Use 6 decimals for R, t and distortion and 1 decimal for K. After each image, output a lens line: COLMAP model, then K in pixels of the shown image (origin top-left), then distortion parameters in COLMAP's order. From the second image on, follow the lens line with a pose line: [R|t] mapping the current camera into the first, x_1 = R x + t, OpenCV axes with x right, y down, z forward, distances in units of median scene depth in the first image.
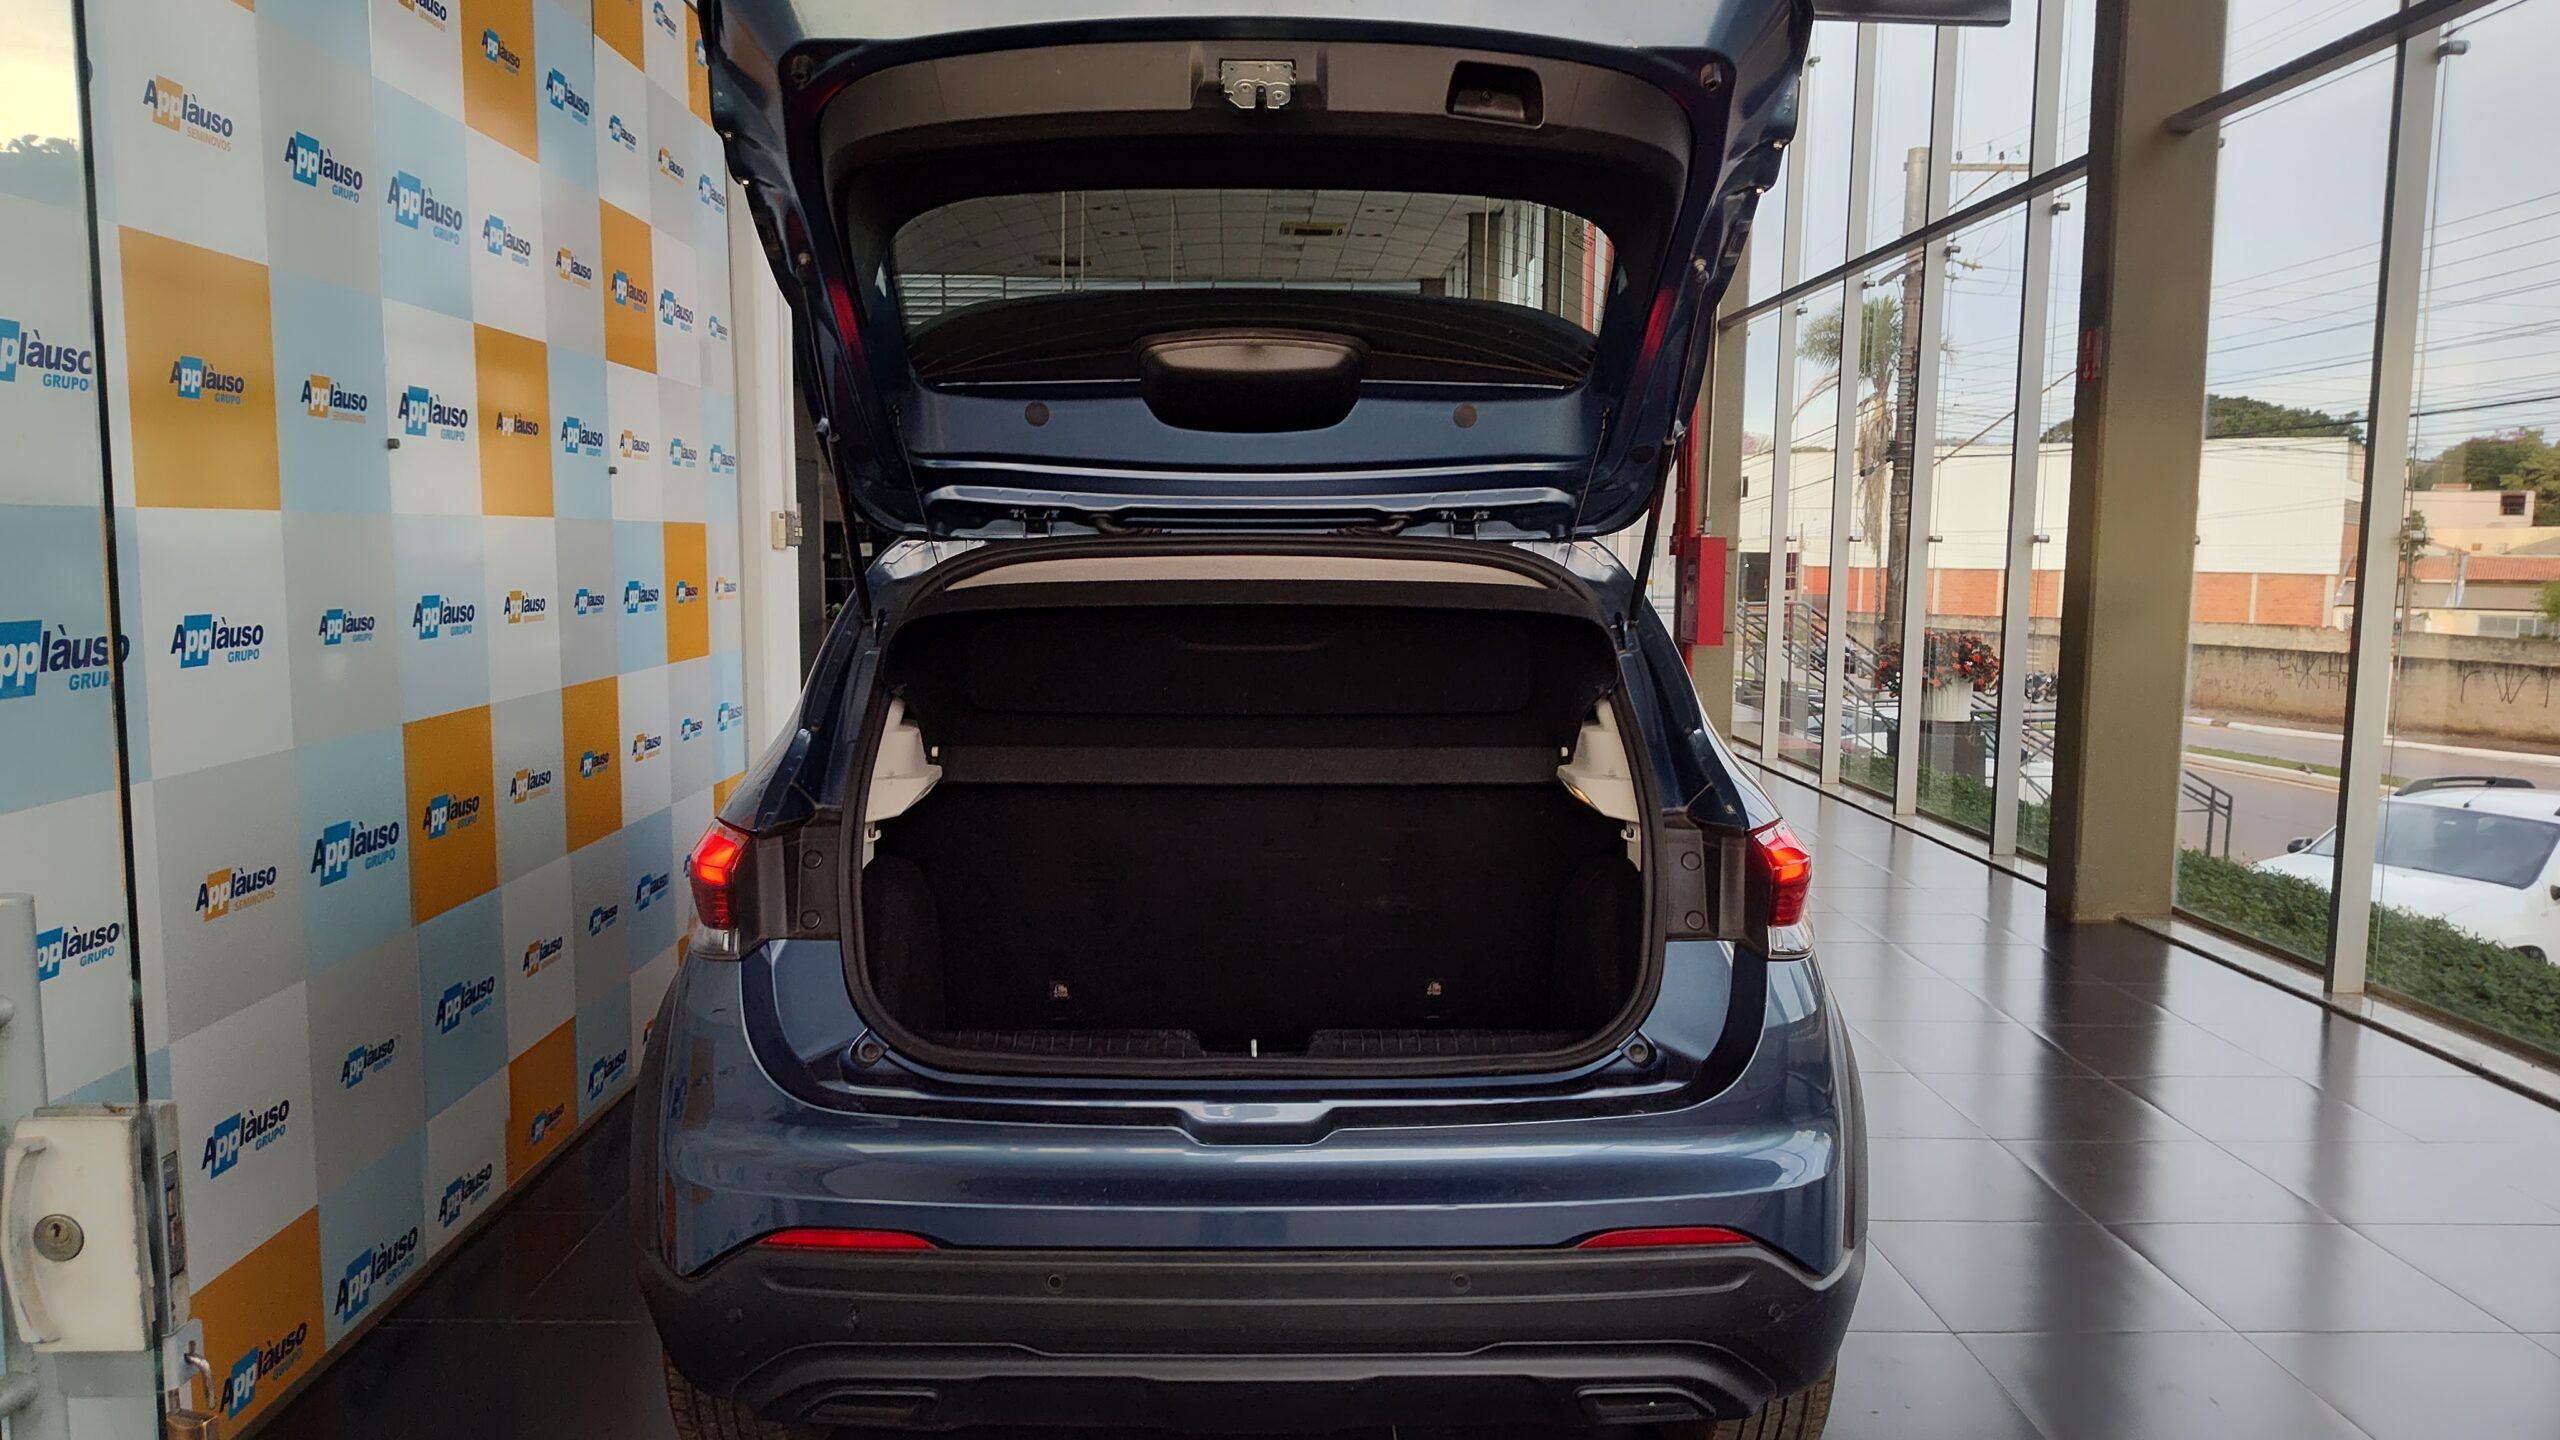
lens RADIAL K [[1758.6, 0, 1289.8], [0, 1758.6, 747.5], [0, 0, 1]] dist [0.032070, -0.070153]
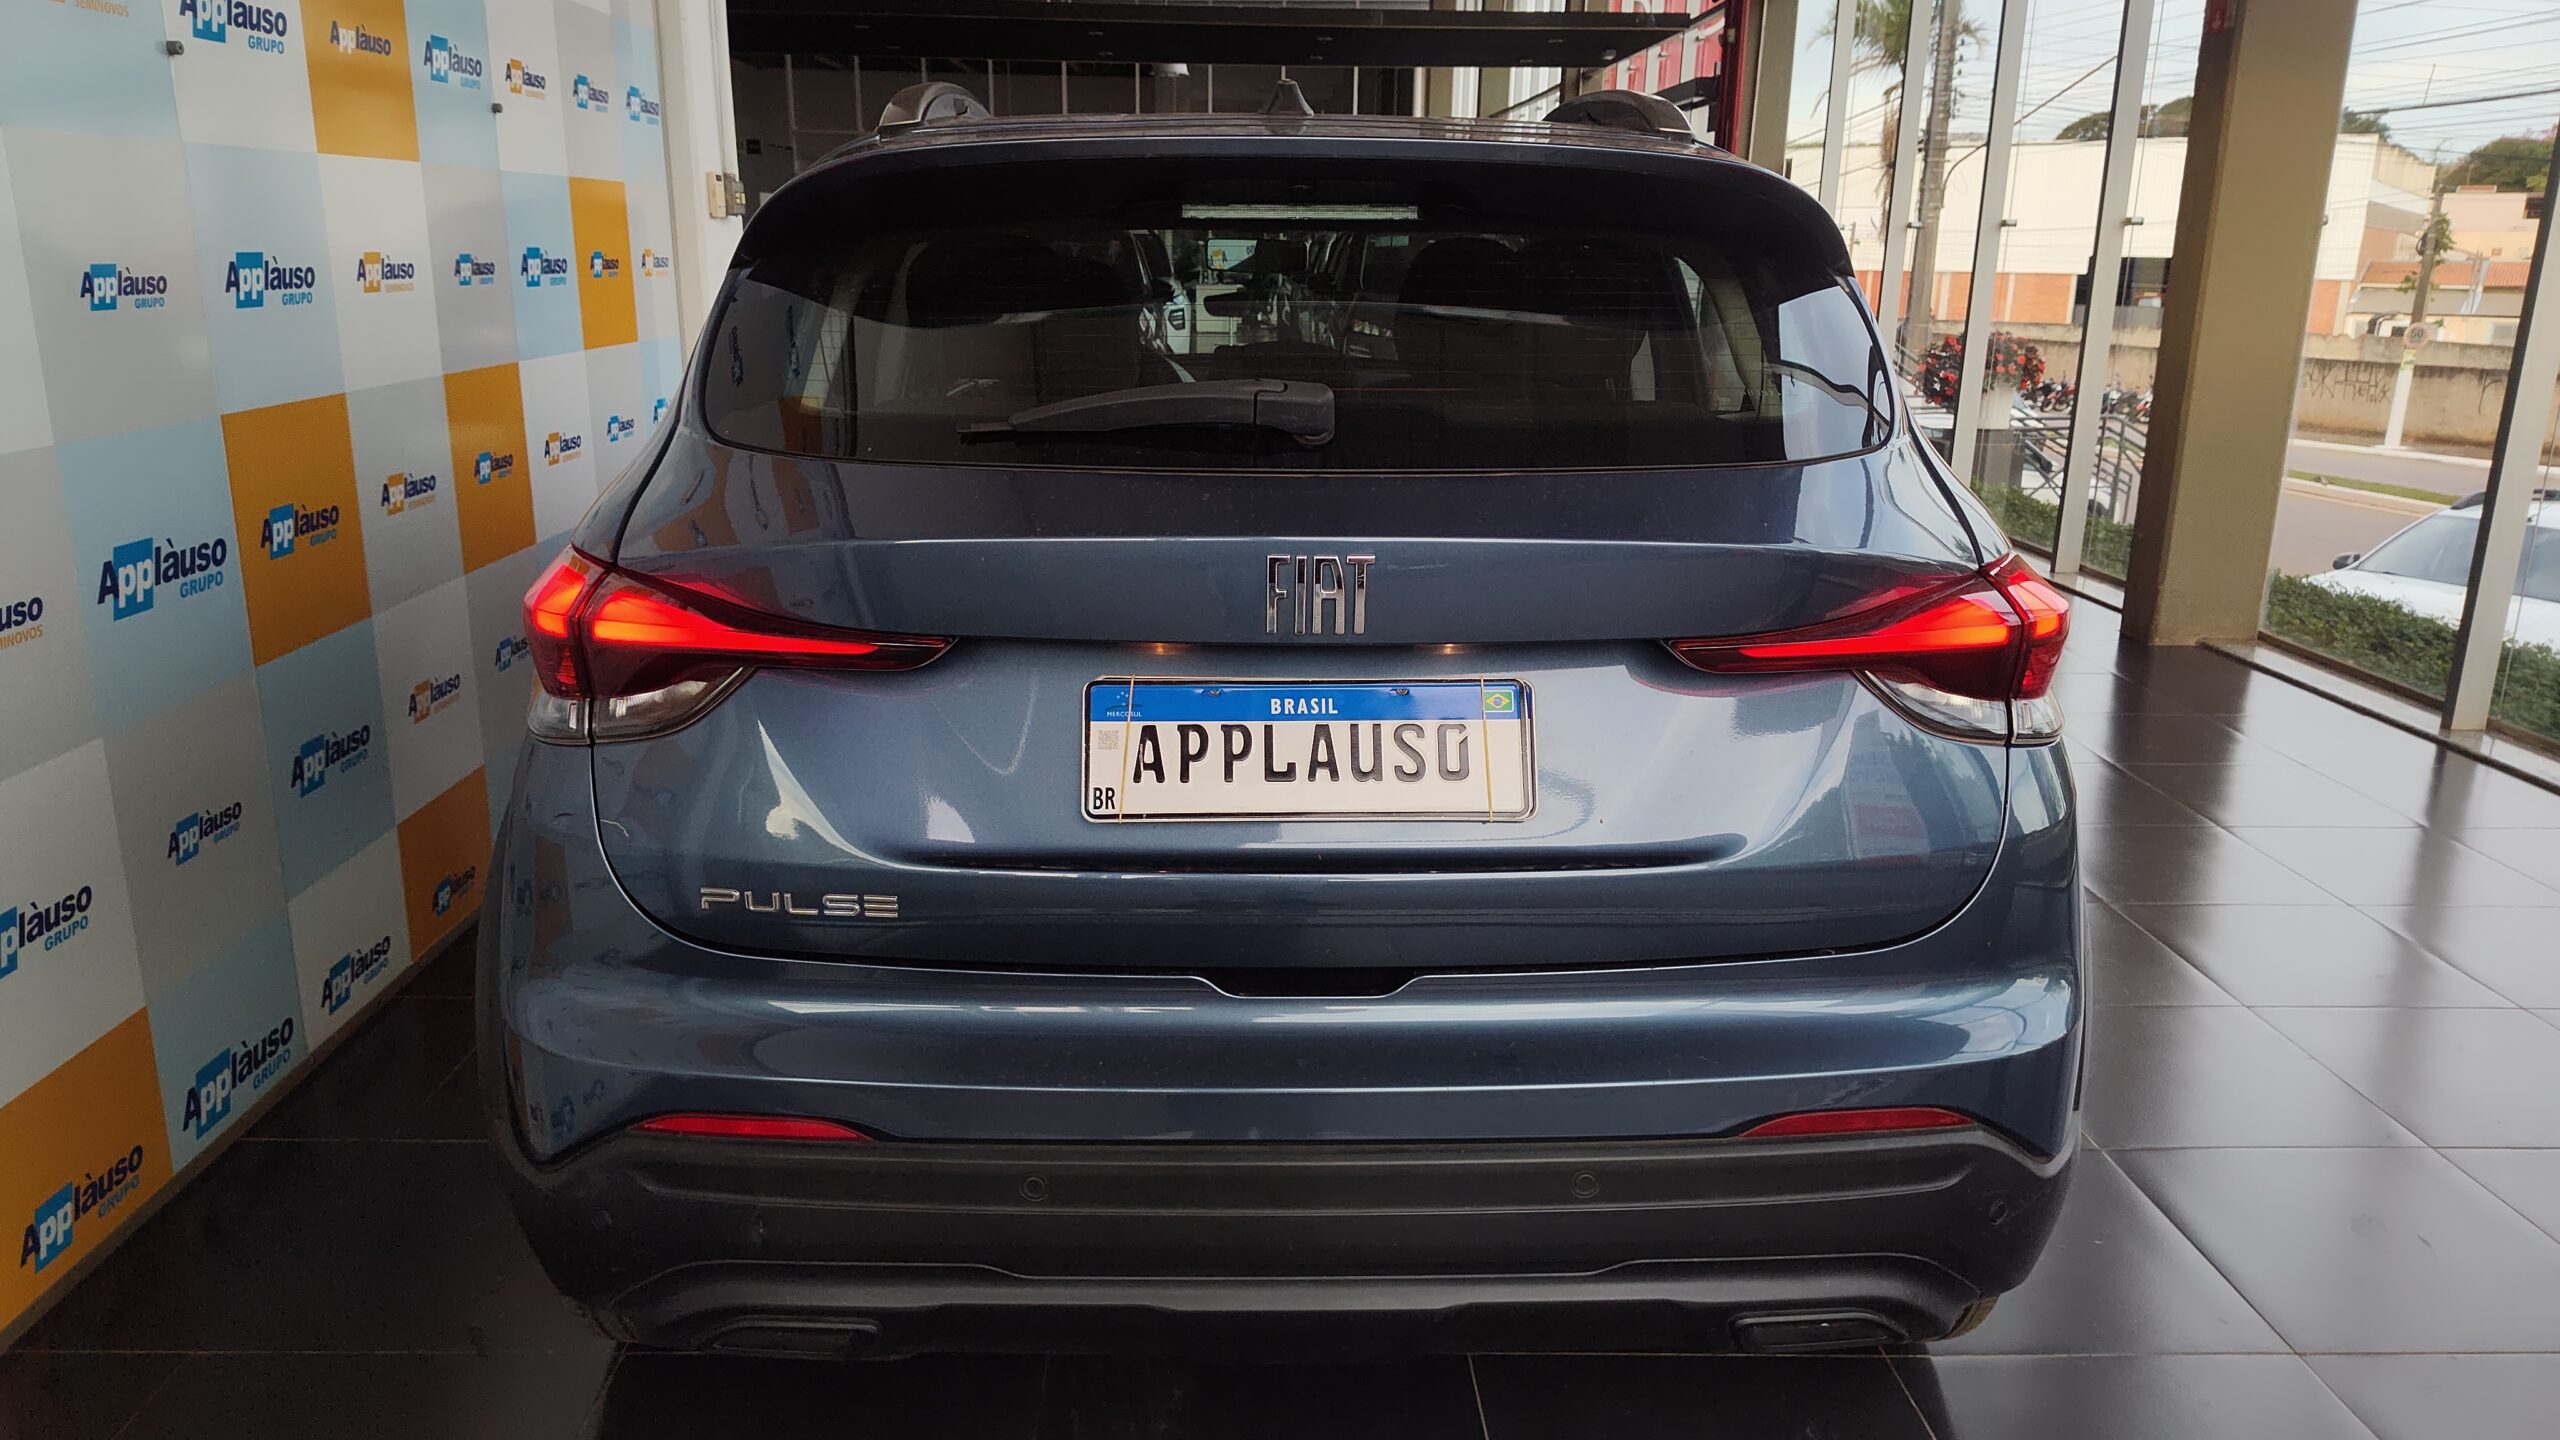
lens RADIAL K [[1775.4, 0, 1267.9], [0, 1775.4, 722.7], [0, 0, 1]] dist [0.052460, -0.072472]
pose [[0.999935, 0.005184, -0.010146, -0.016282], [-0.003622, 0.988937, 0.148291, 0.002021], [0.010802, -0.148244, 0.988892, 0.162789]]
